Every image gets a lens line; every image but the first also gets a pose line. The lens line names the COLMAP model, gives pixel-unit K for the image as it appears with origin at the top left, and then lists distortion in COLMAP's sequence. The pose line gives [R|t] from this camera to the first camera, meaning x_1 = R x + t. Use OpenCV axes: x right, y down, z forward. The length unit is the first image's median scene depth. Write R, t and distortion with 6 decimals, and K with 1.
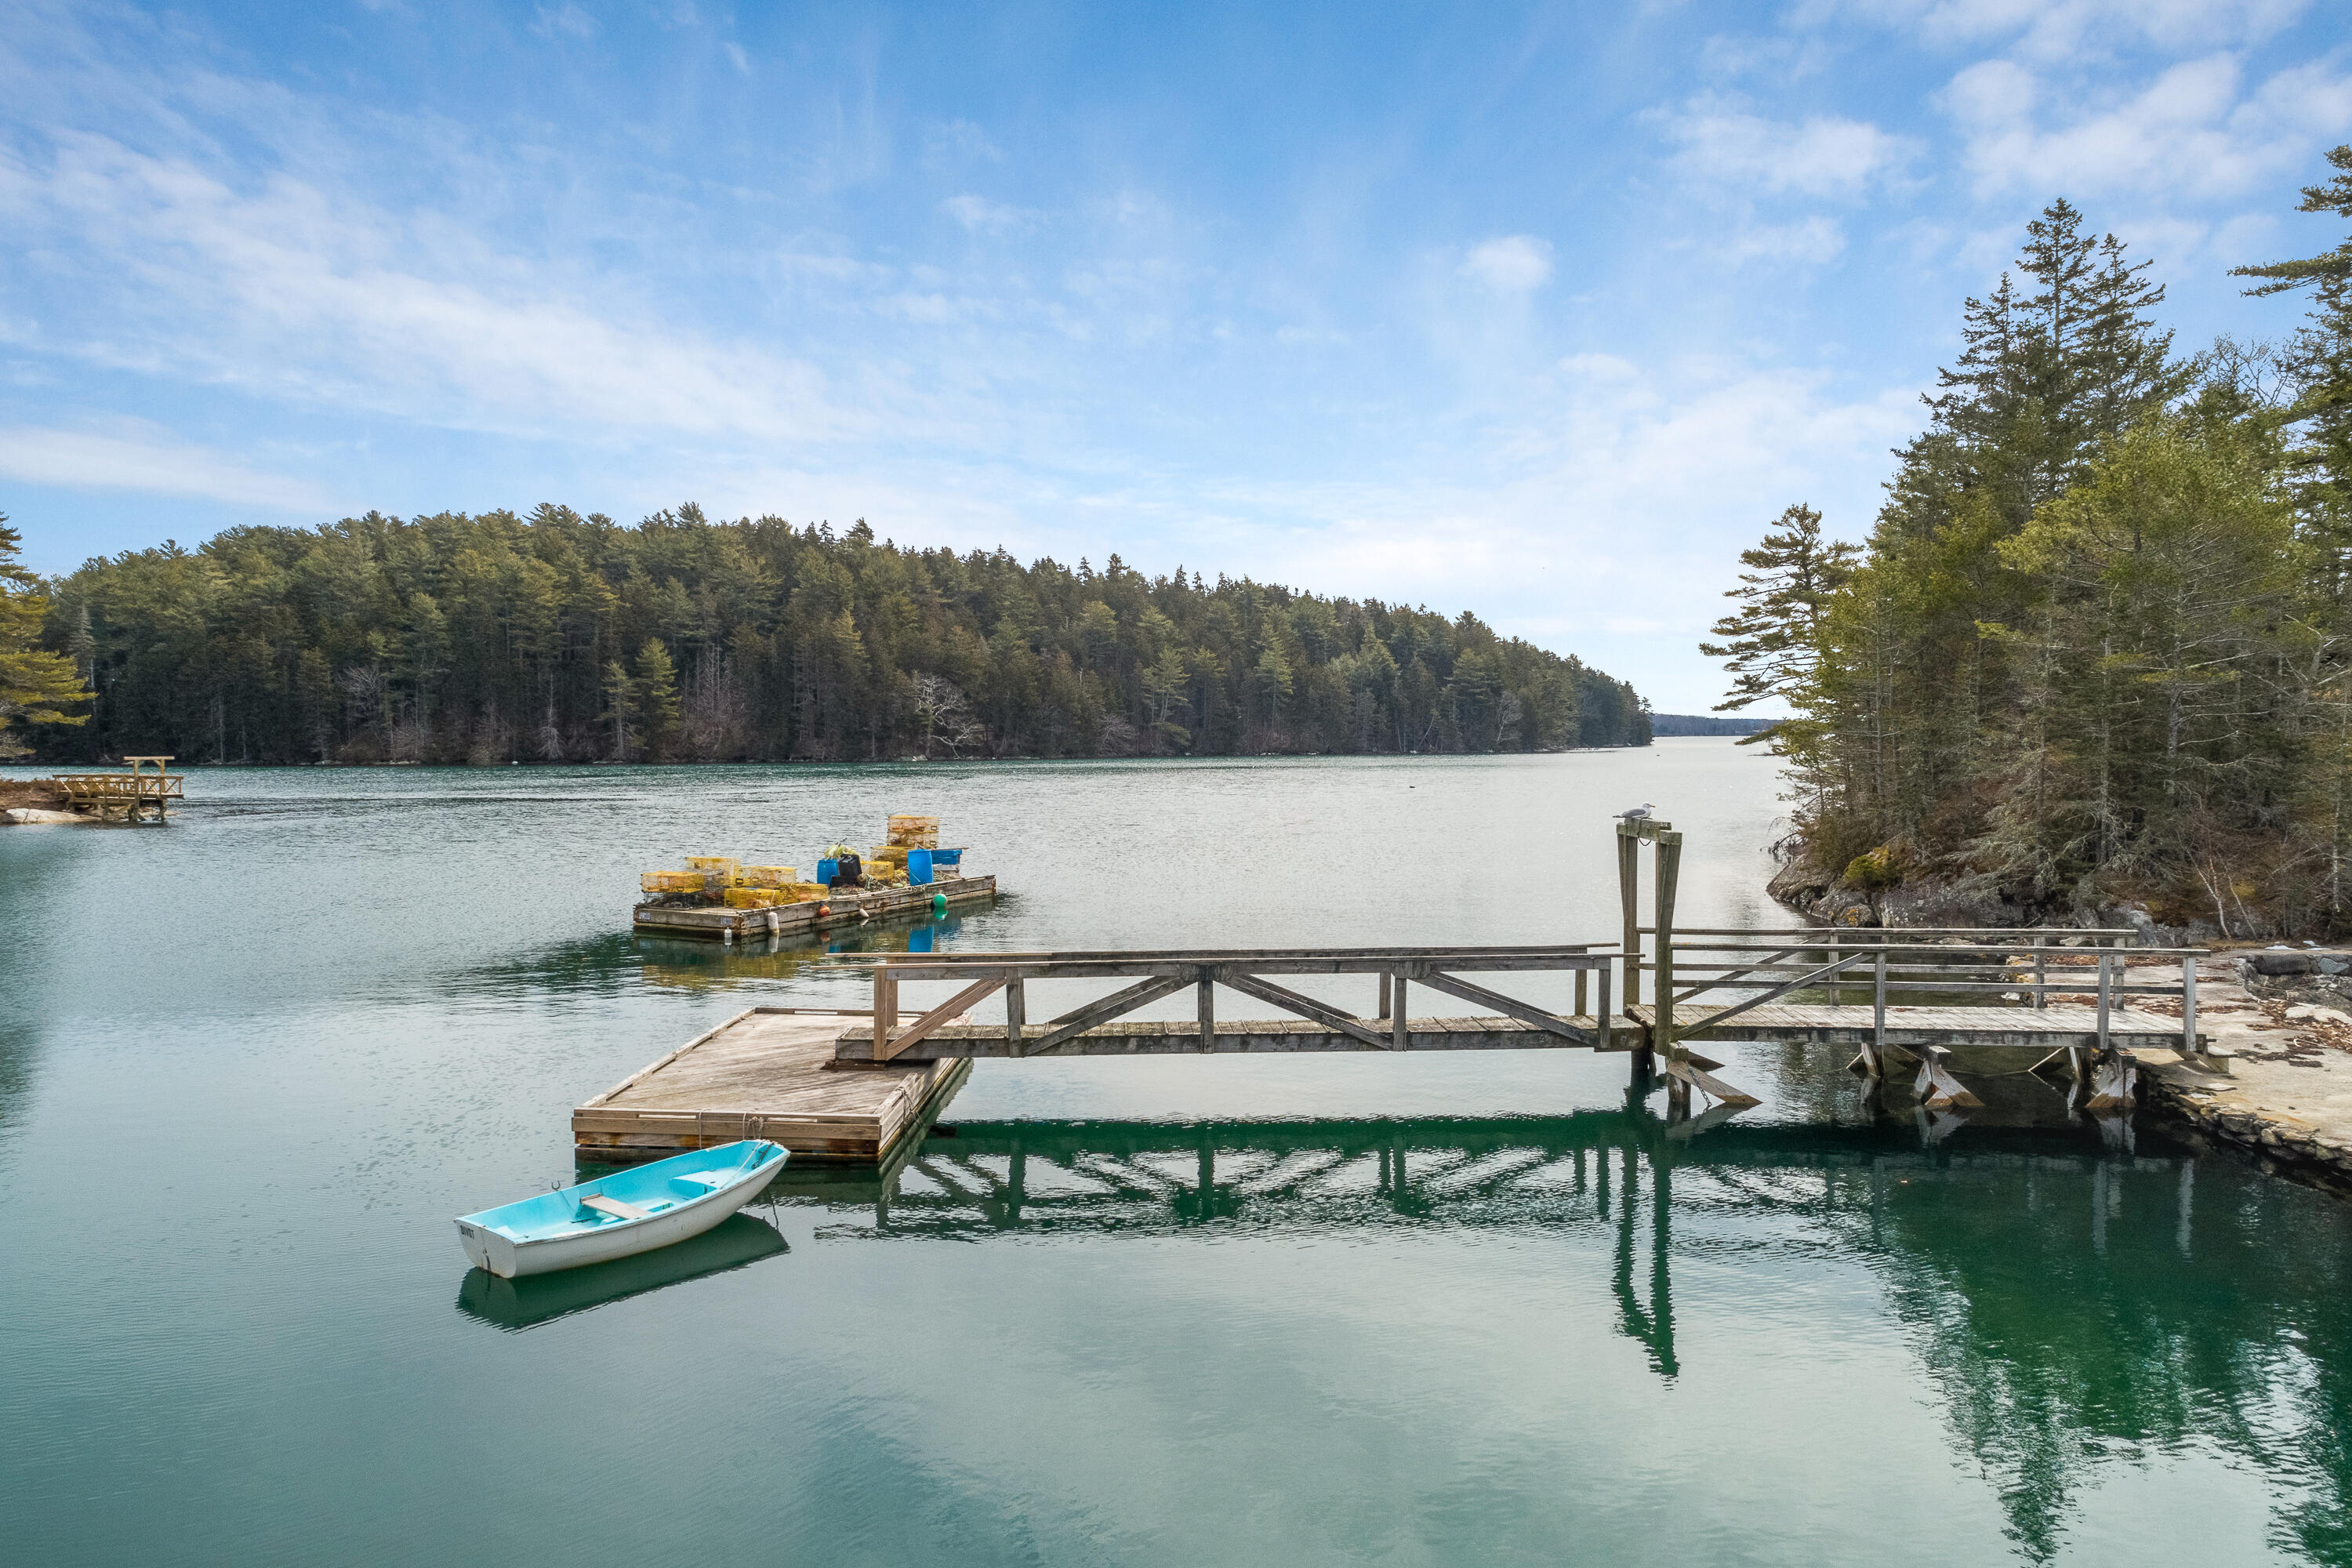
lens RADIAL K [[1602.3, 0, 1173.3], [0, 1602.3, 838.0], [0, 0, 1]] dist [0.017683, -0.001469]
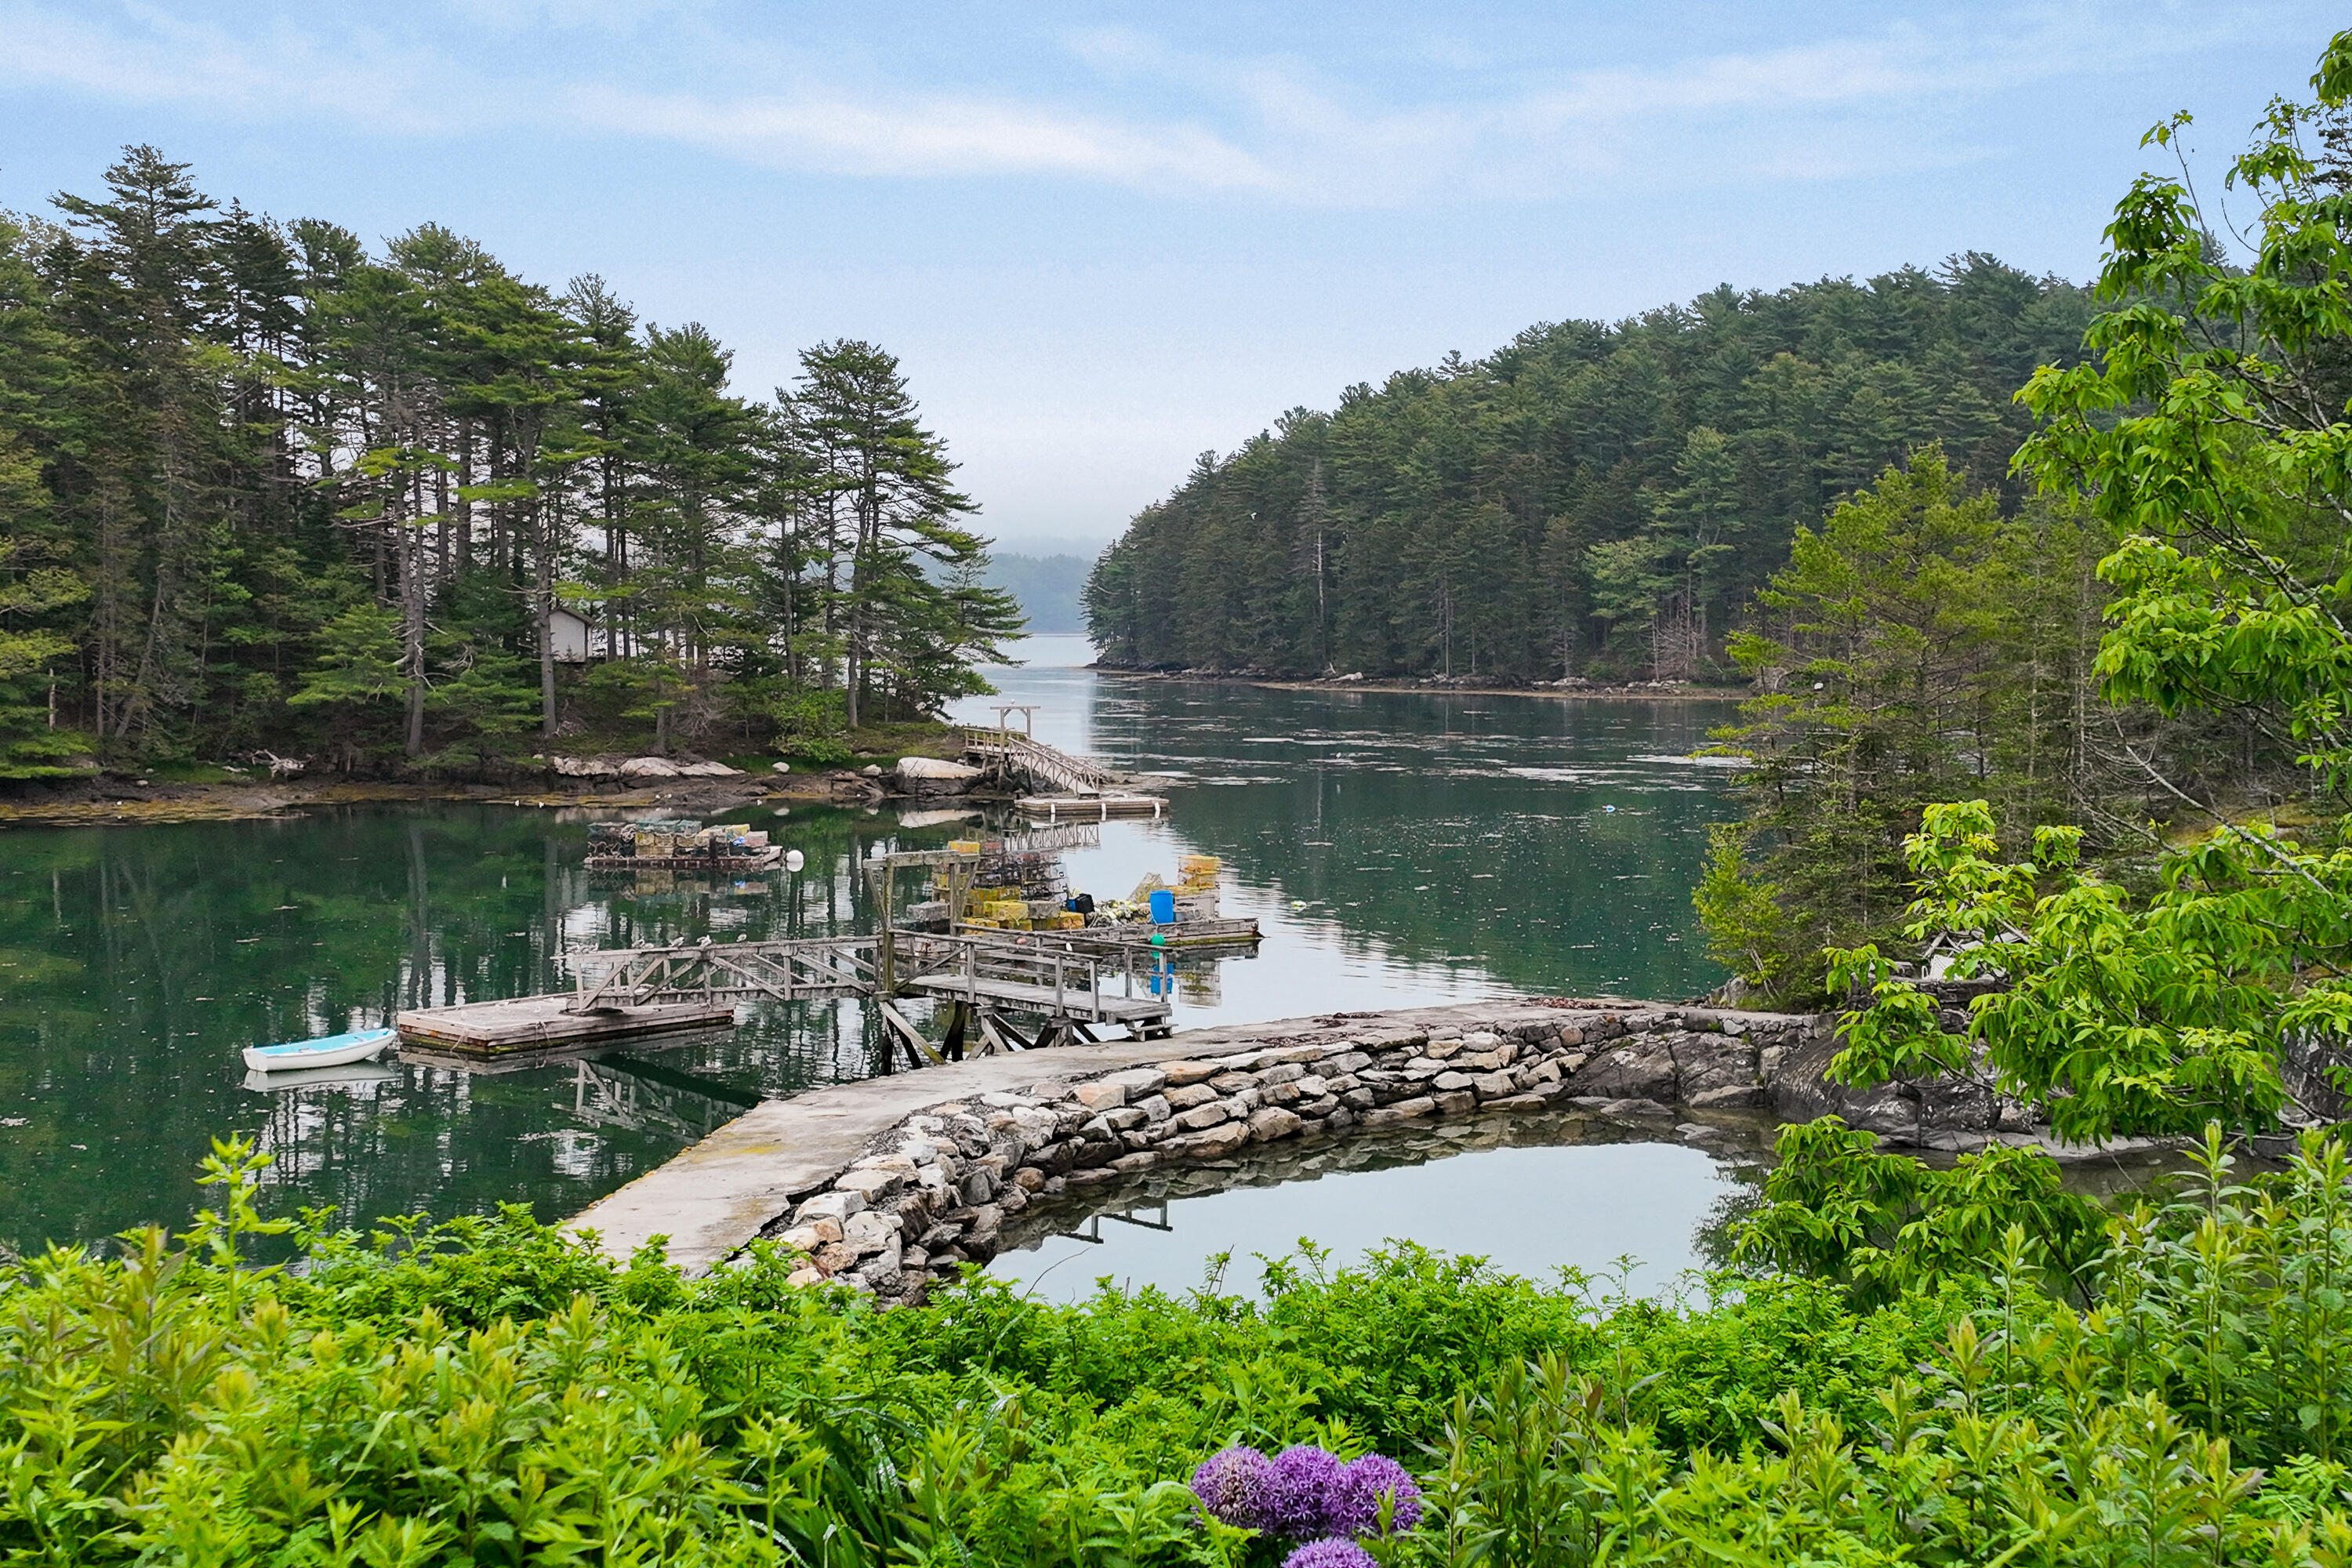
lens RADIAL K [[2967.8, 0, 1250.9], [0, 2967.8, 847.8], [0, 0, 1]] dist [0.138708, 0.000000]
pose [[0.781225, 0.051578, -0.622115, 0.130926], [-0.042989, 0.998660, 0.028813, -0.006354], [0.622768, 0.004234, 0.782395, -0.057927]]
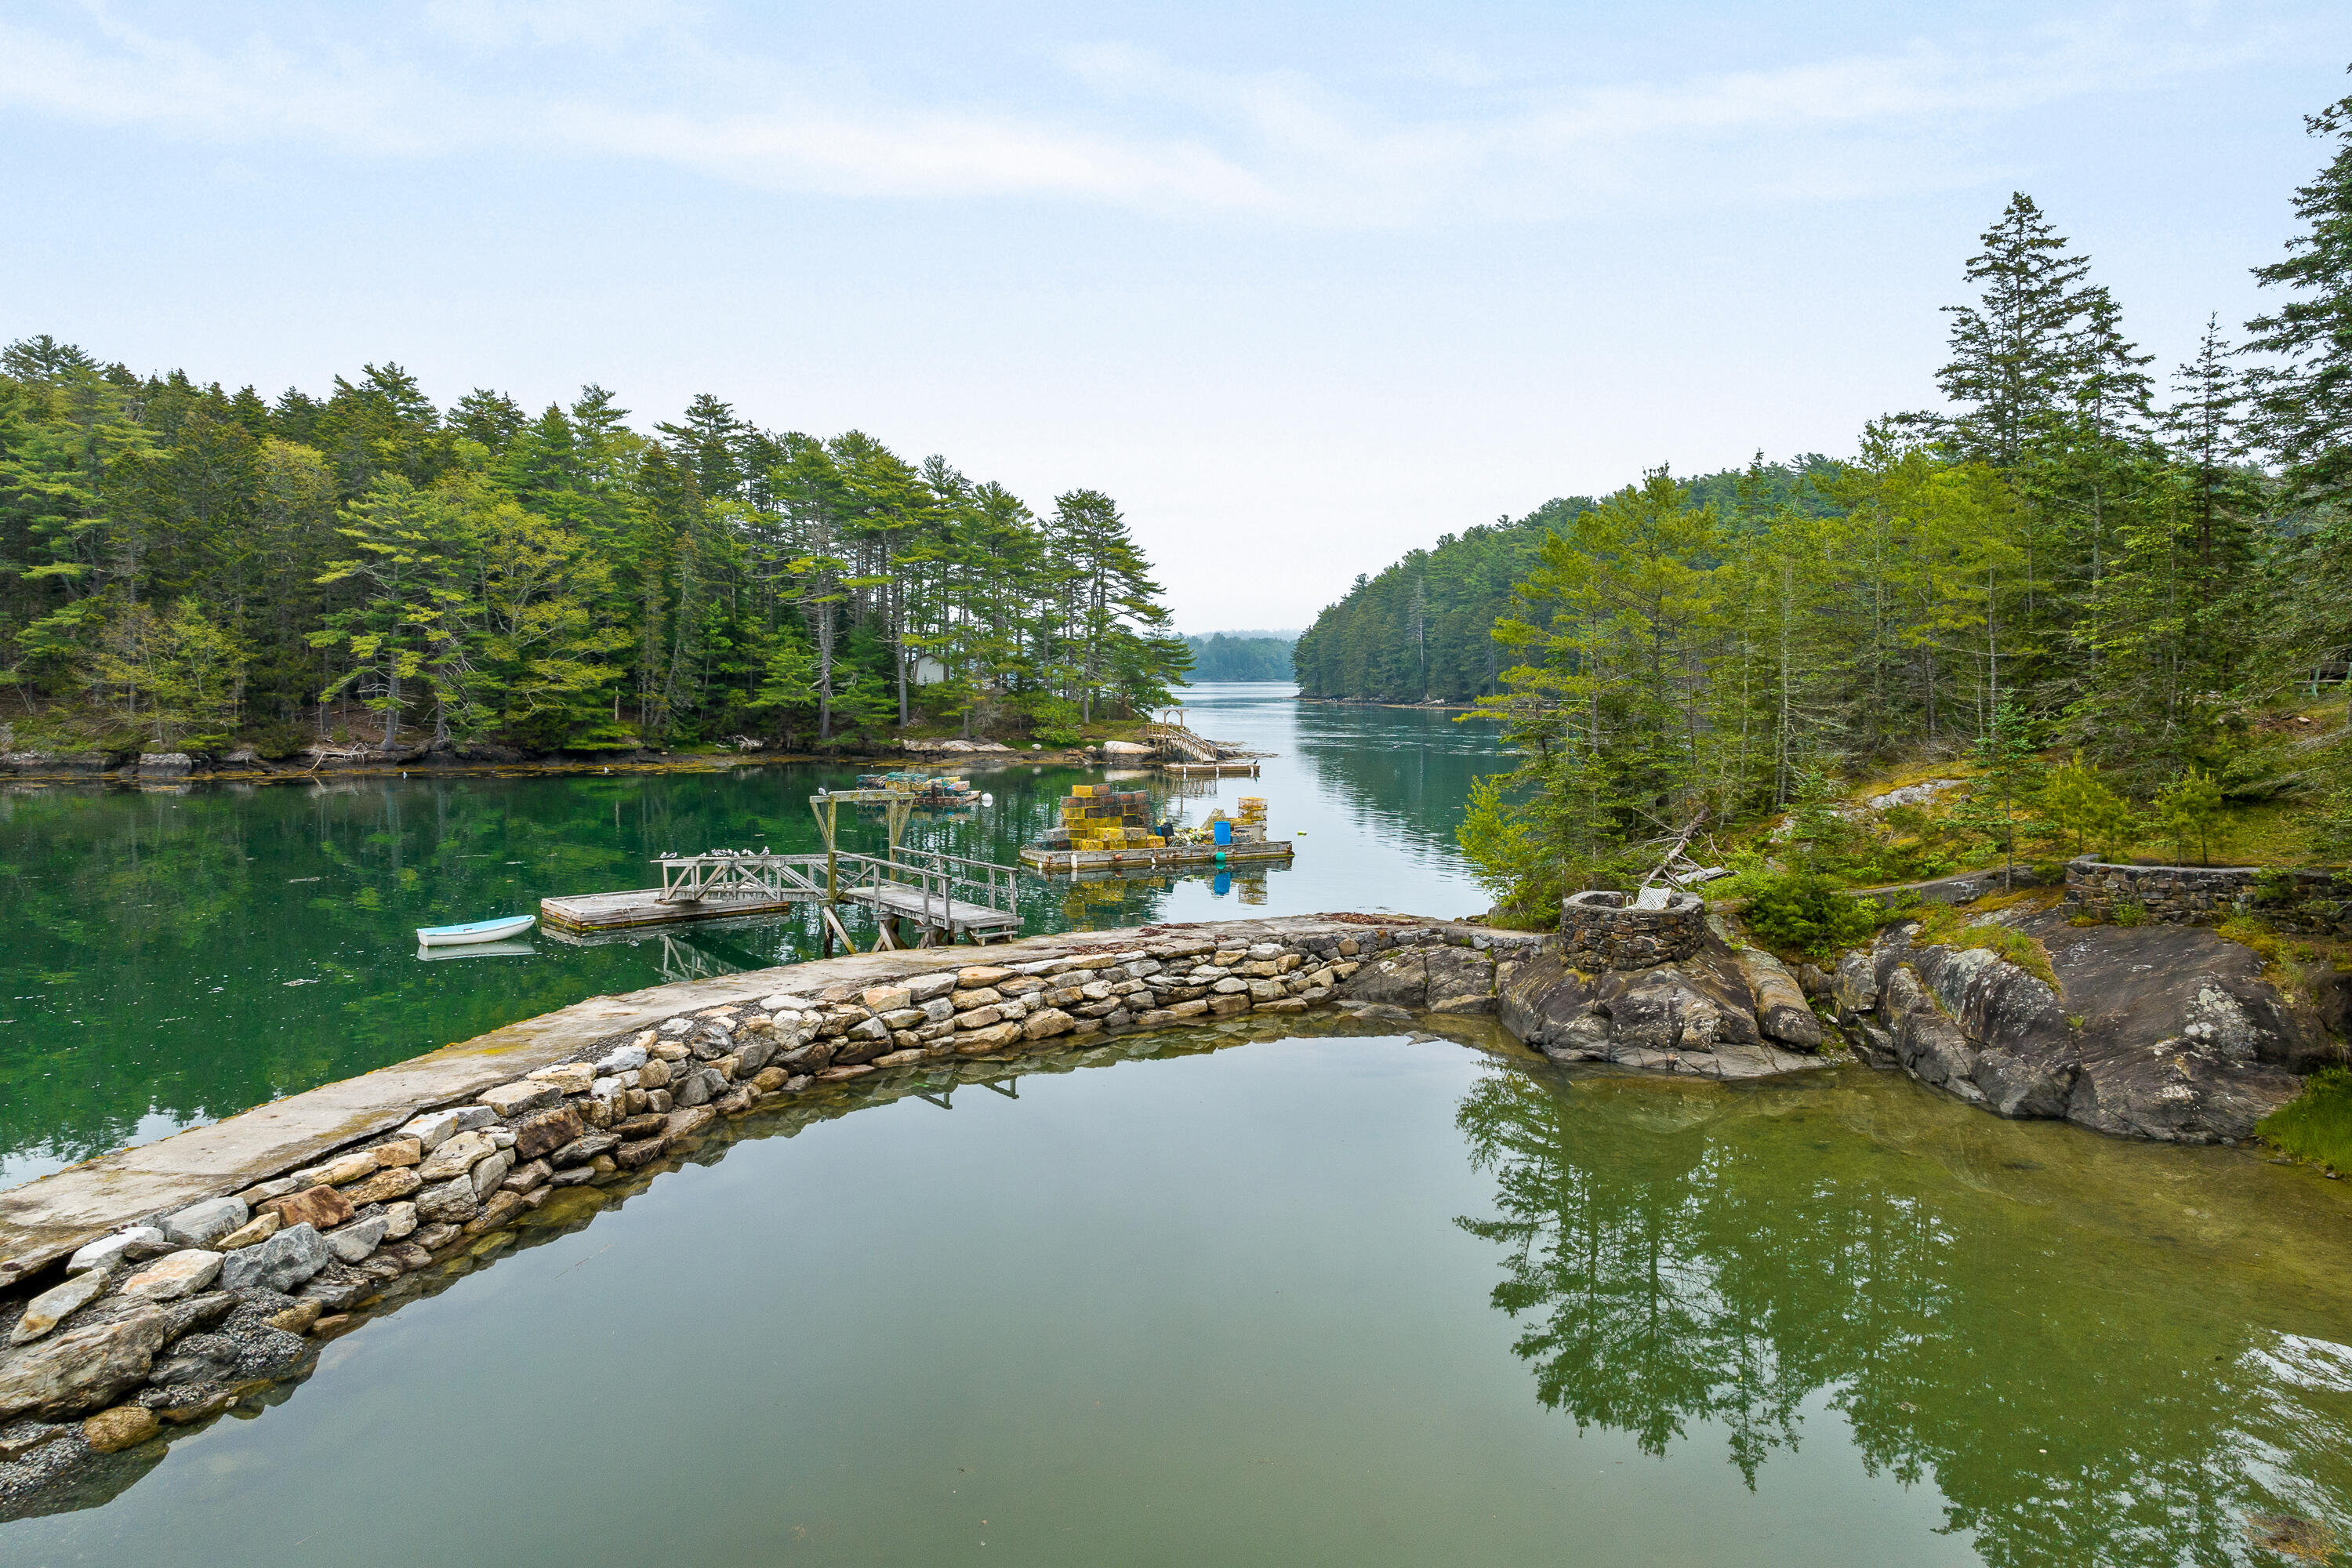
lens RADIAL K [[1633.7, 0, 1179.7], [0, 1633.7, 767.3], [0, 0, 1]] dist [0.009505, 0.001300]
pose [[0.686873, 0.044712, -0.725400, 0.115020], [-0.048915, 0.998687, 0.015240, -0.005197], [0.725129, 0.025014, 0.688158, -0.004984]]
